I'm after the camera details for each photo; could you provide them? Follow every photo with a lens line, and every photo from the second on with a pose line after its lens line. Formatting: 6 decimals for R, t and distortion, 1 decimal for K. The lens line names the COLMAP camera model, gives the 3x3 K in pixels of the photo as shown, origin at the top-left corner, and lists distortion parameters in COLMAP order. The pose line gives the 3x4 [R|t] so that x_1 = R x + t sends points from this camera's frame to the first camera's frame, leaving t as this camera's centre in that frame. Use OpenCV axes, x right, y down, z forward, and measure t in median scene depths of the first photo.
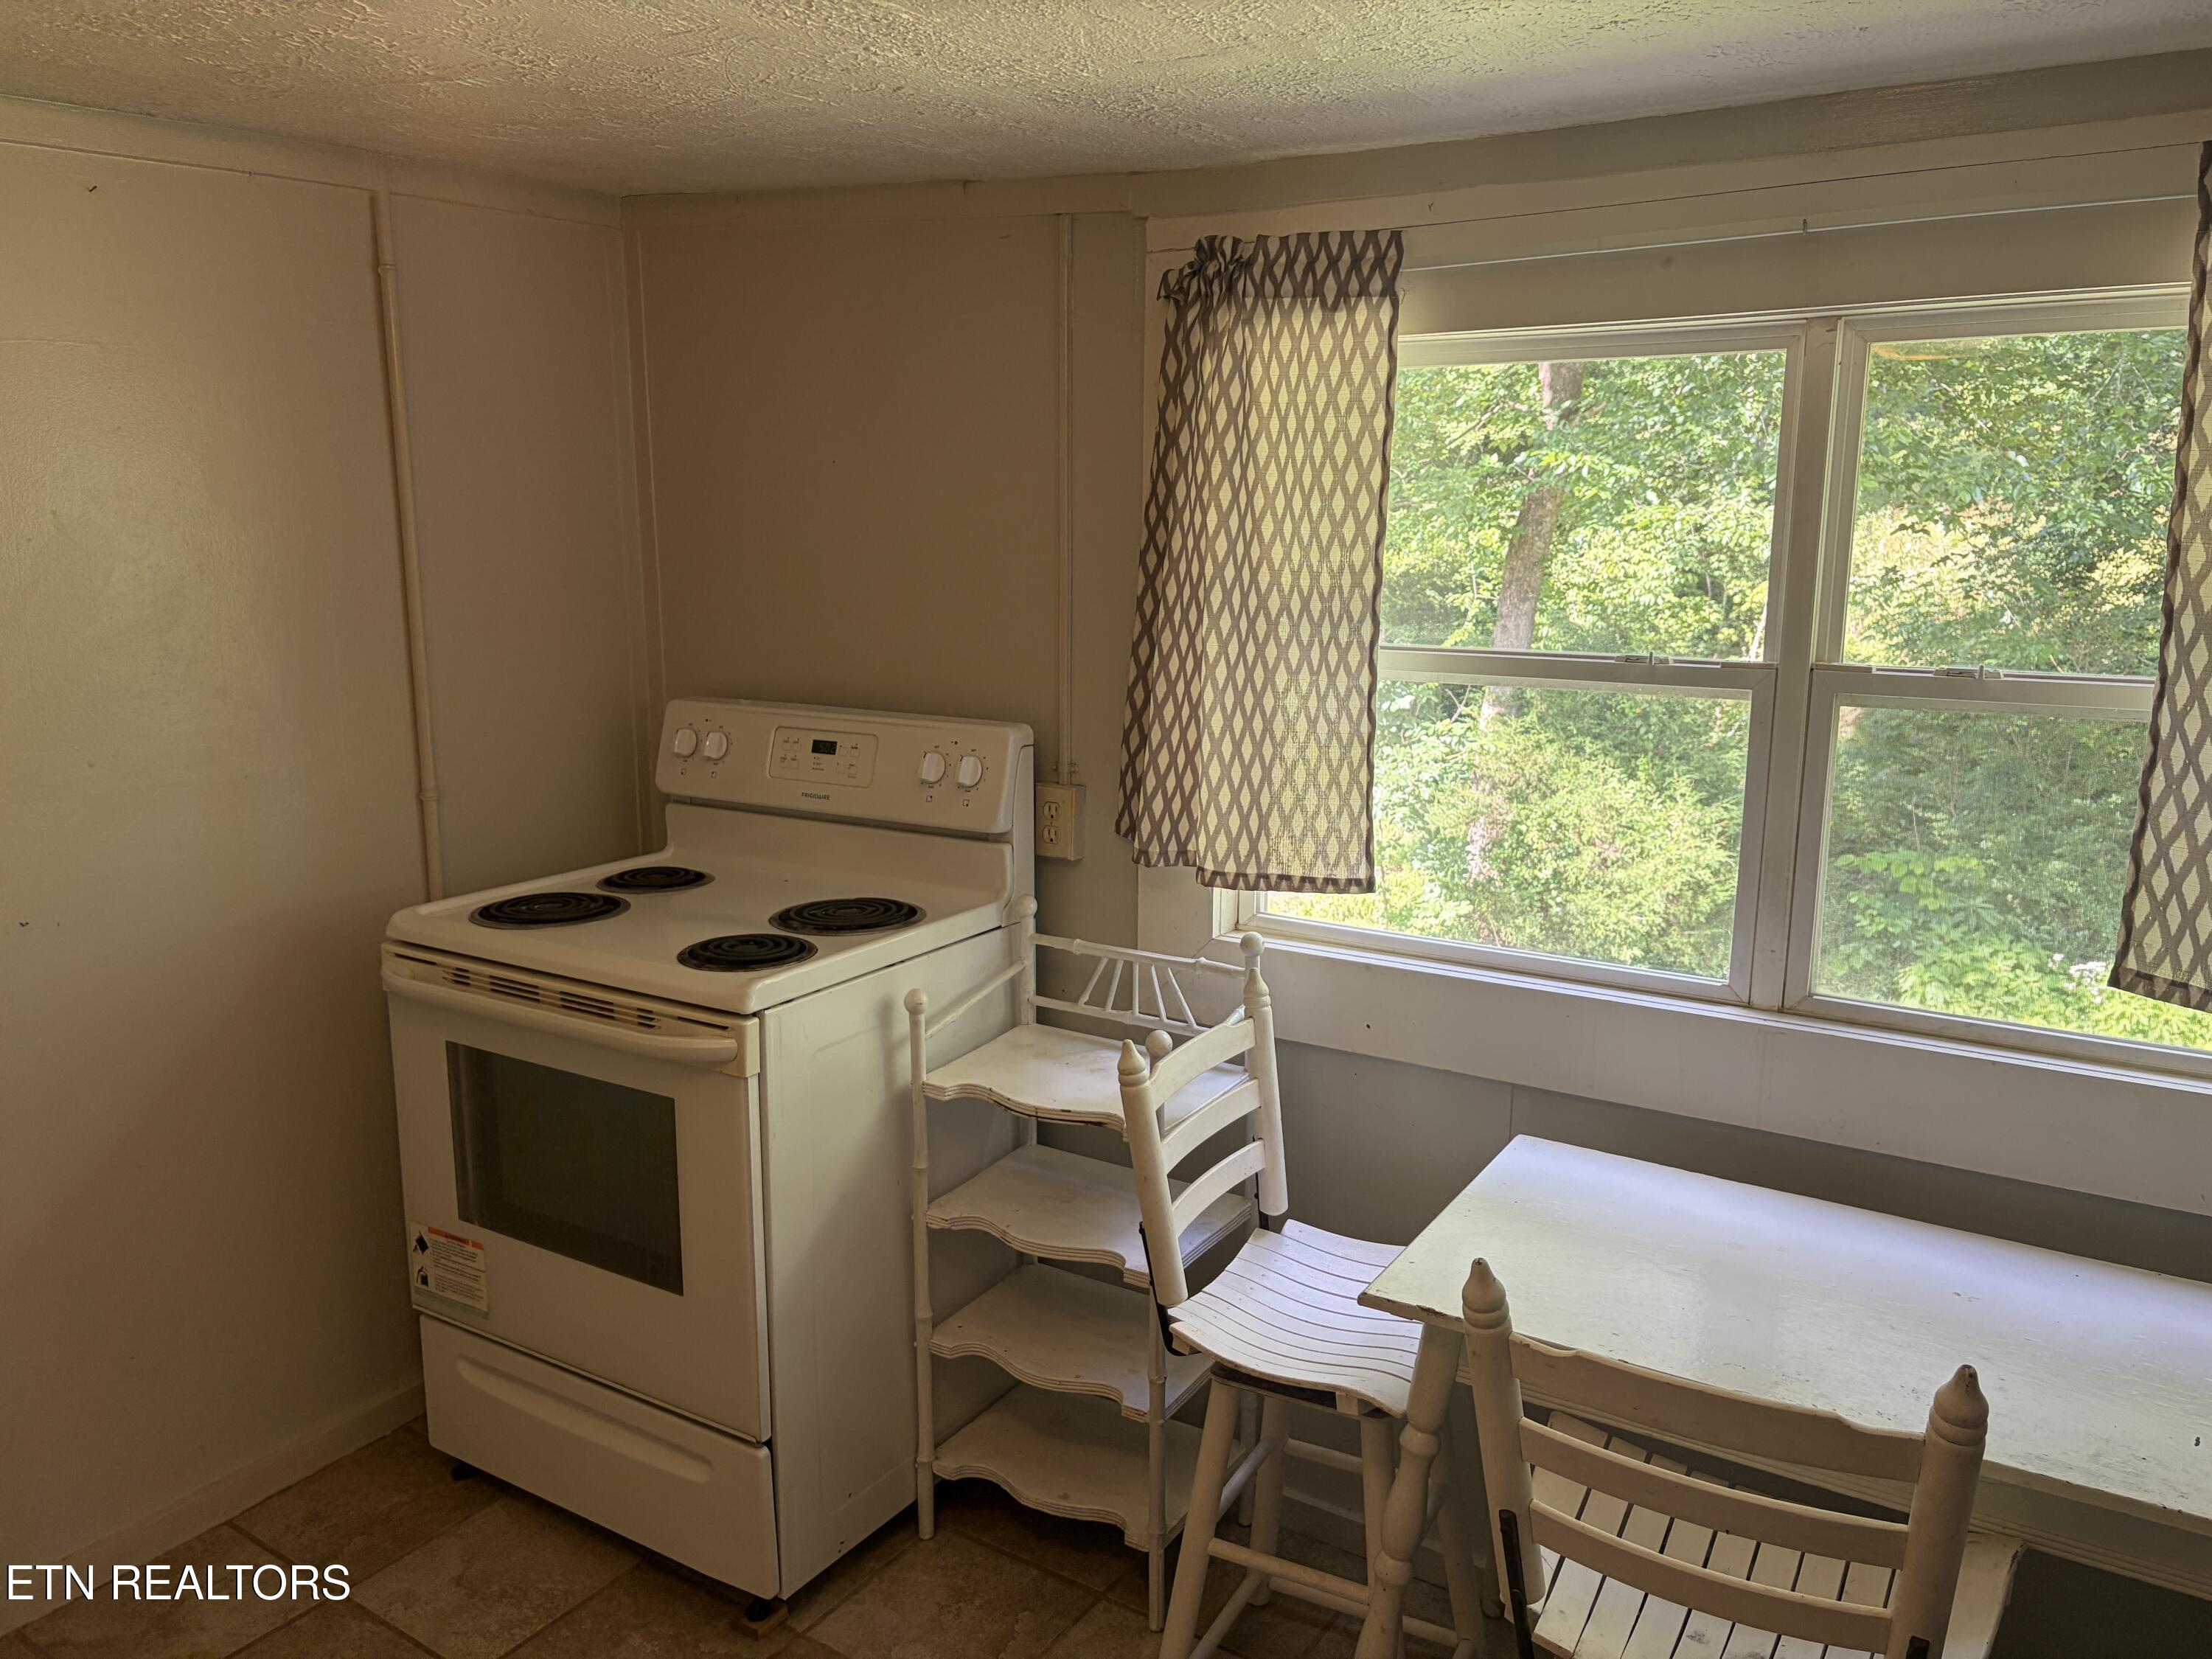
lens RADIAL K [[1673.0, 0, 1107.4], [0, 1673.0, 837.4], [0, 0, 1]] dist [0.048347, -0.045536]
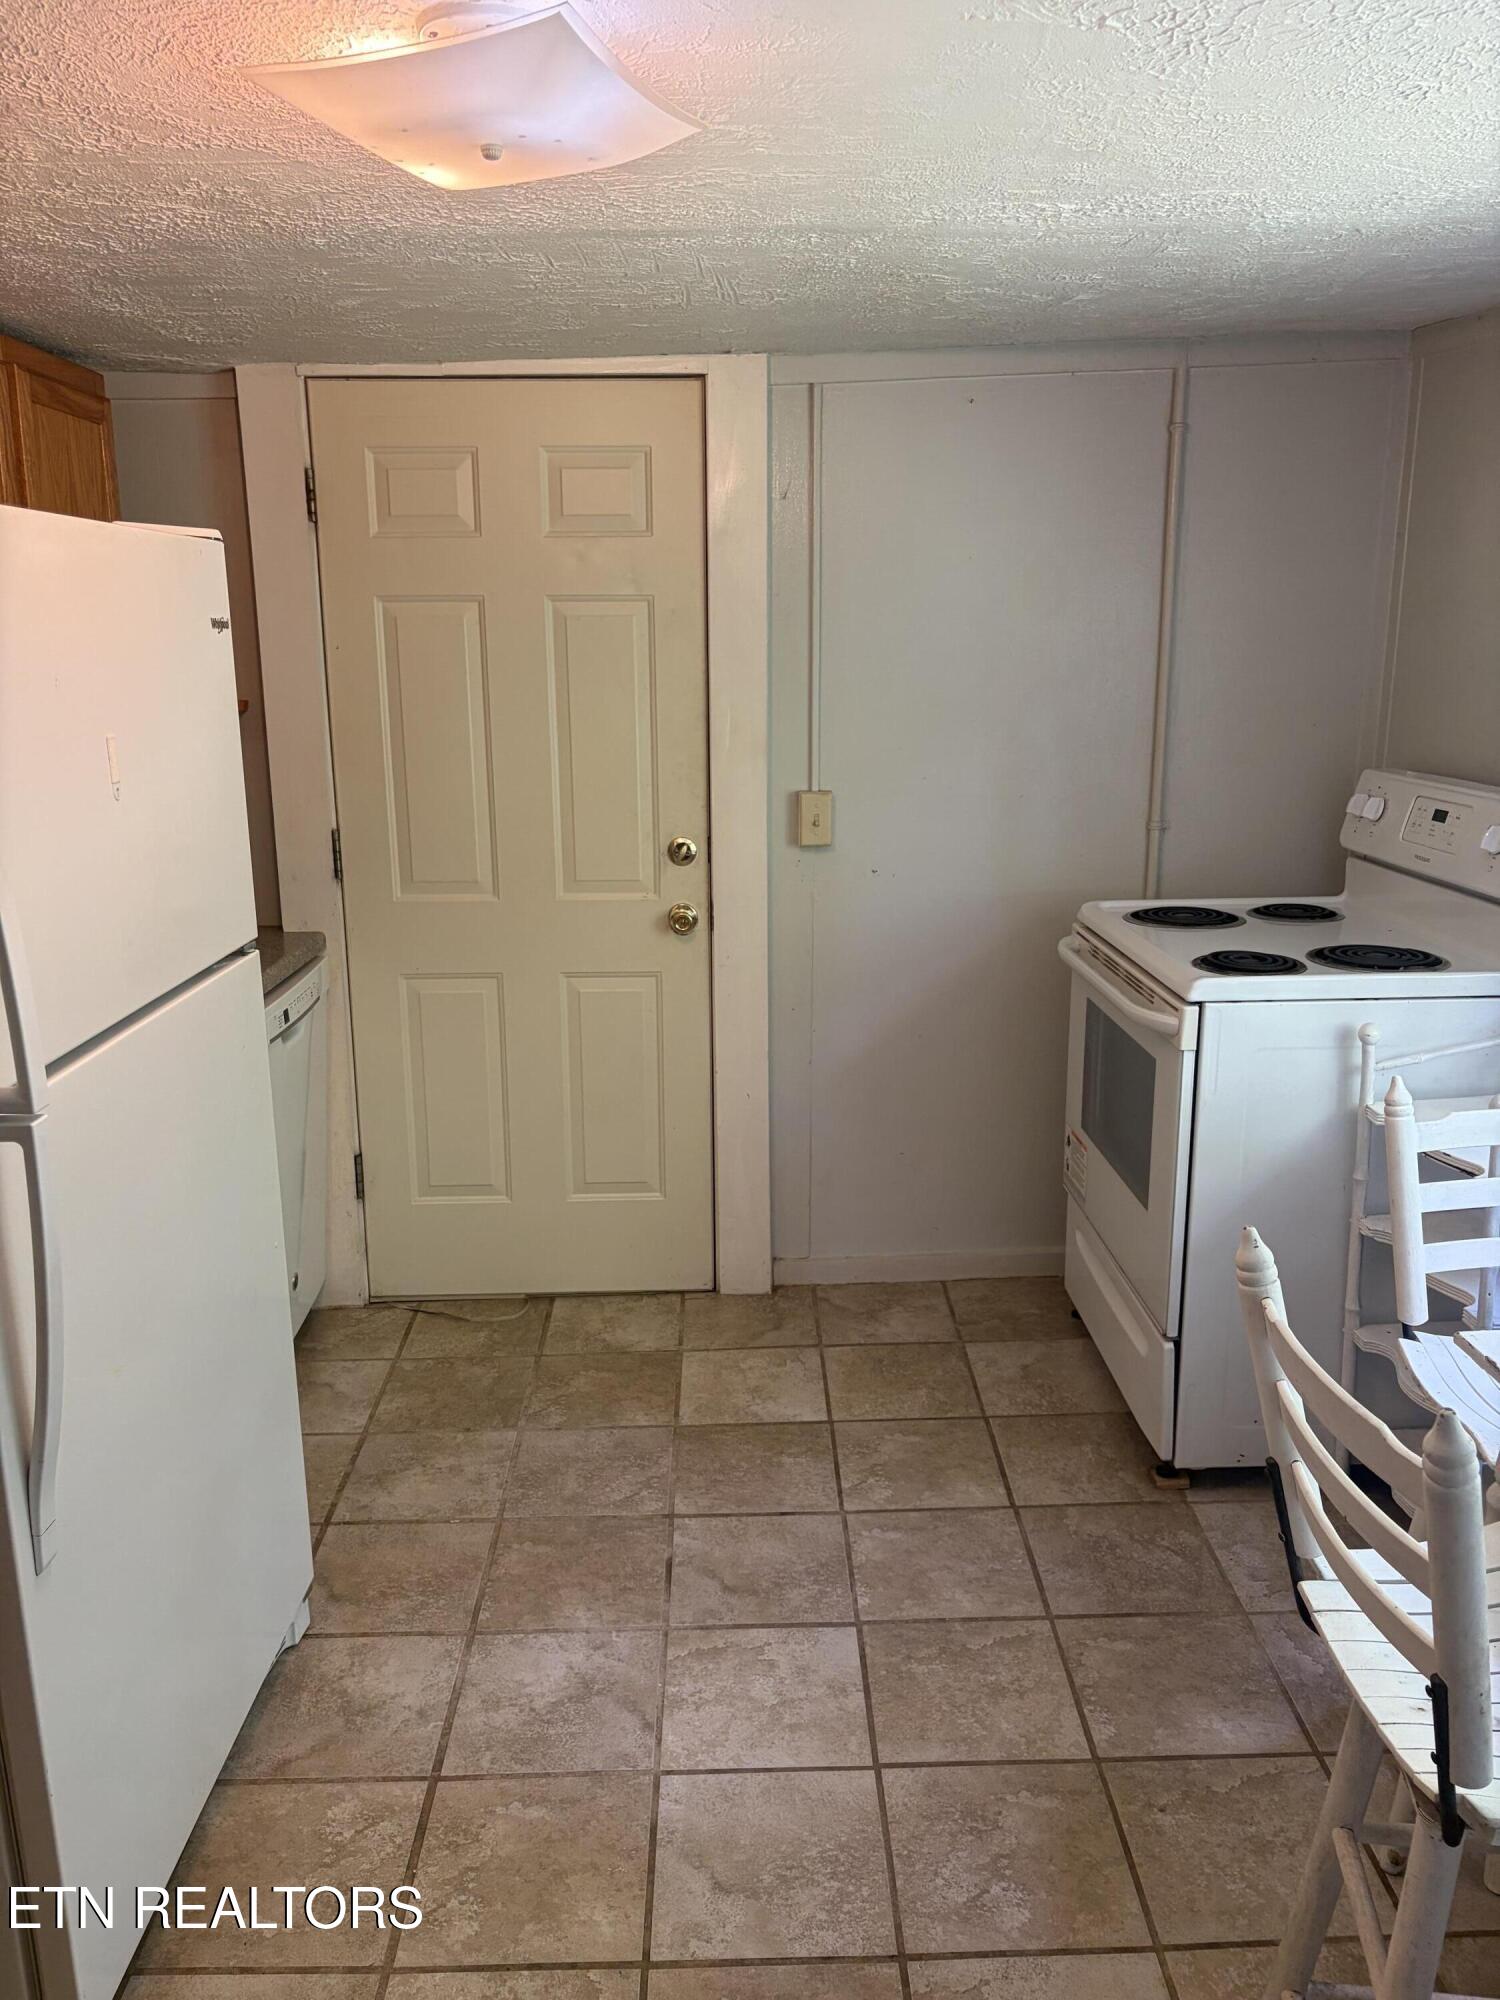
lens RADIAL K [[1512.7, 0, 736.1], [0, 1512.7, 997.4], [0, 0, 1]] dist [0.048347, -0.045536]
pose [[0.561522, 0.186269, -0.806223, 0.467888], [-0.146110, 0.981344, 0.124966, 0.006972], [0.814460, 0.047626, 0.578262, 0.043796]]
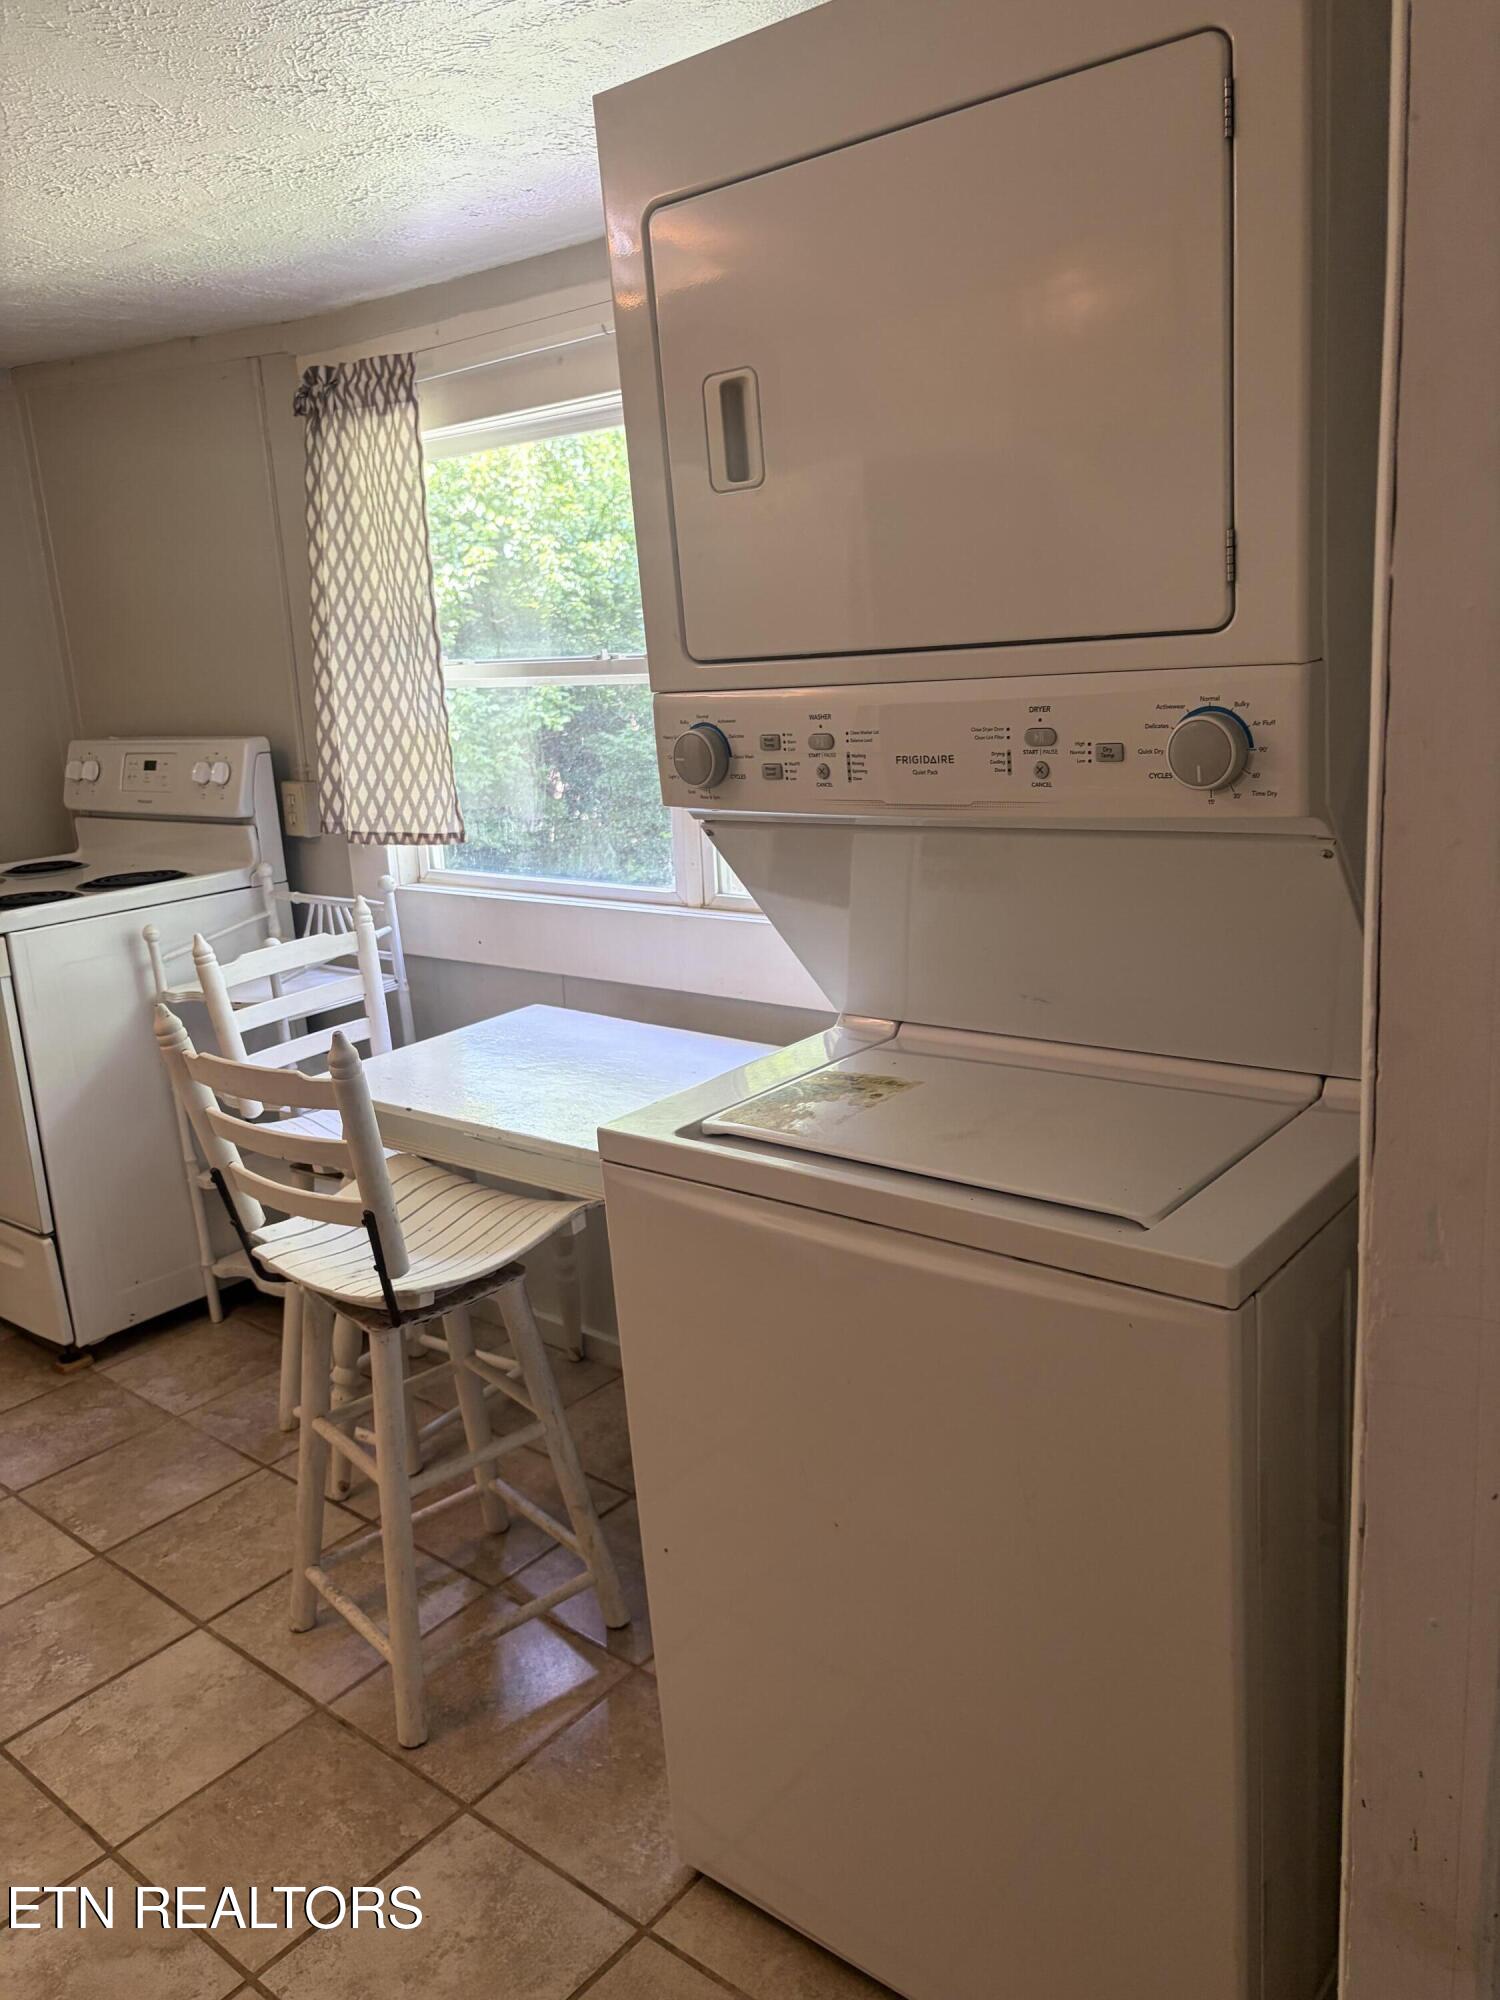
lens RADIAL K [[1512.7, 0, 760.9], [0, 1512.7, 982.6], [0, 0, 1]] dist [0.048347, -0.045536]
pose [[0.992850, -0.033146, -0.114671, 0.529890], [0.037786, 0.998543, 0.038521, 0.107543], [0.113227, -0.042578, 0.992656, -0.211269]]
